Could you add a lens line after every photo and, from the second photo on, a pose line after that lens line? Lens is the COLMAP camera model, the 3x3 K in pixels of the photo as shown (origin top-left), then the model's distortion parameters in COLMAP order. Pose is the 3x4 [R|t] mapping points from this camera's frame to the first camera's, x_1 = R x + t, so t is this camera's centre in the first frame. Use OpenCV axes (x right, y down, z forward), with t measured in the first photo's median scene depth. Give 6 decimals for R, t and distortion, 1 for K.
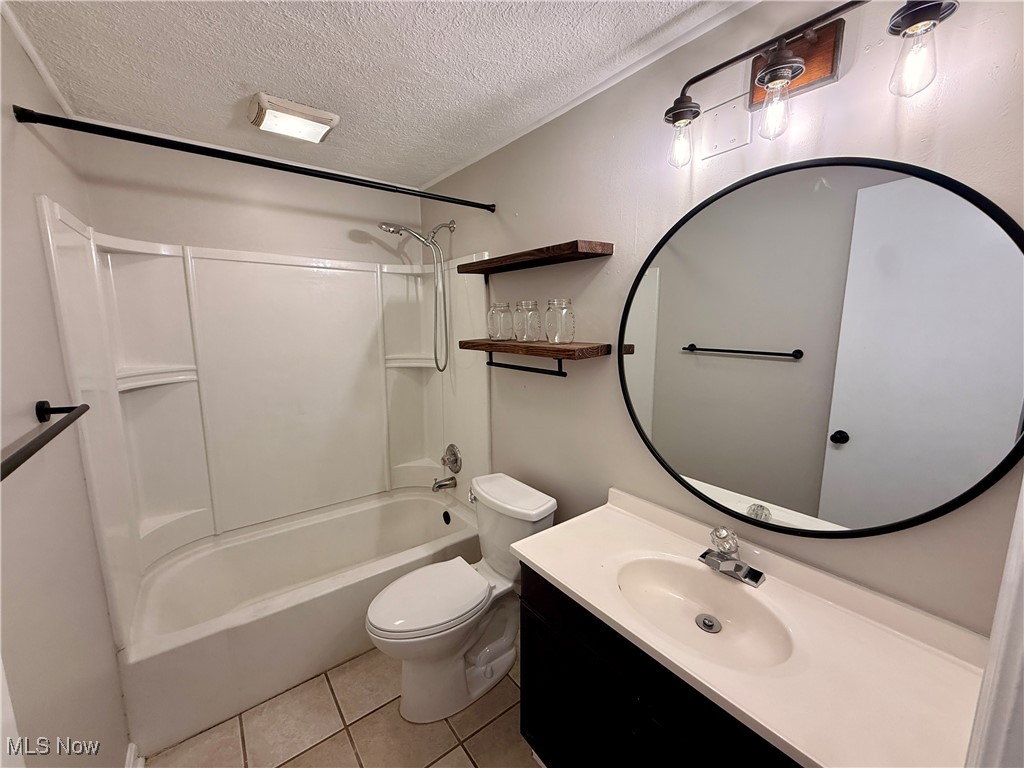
lens RADIAL K [[409.9, 0, 508.0], [0, 409.9, 385.4], [0, 0, 1]] dist [0.000554, 0.000175]
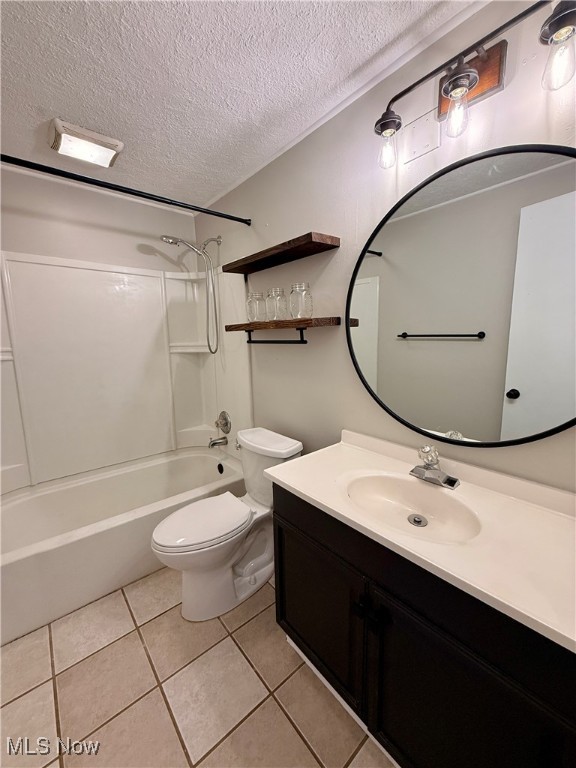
lens RADIAL K [[307.4, 0, 288.0], [0, 307.4, 384.0], [0, 0, 1]] dist [0.000554, 0.000175]
pose [[0.998558, -0.022598, 0.048688, 0.032107], [0.022890, 0.999723, -0.005430, 0.103185], [-0.048552, 0.006536, 0.998799, 0.038587]]
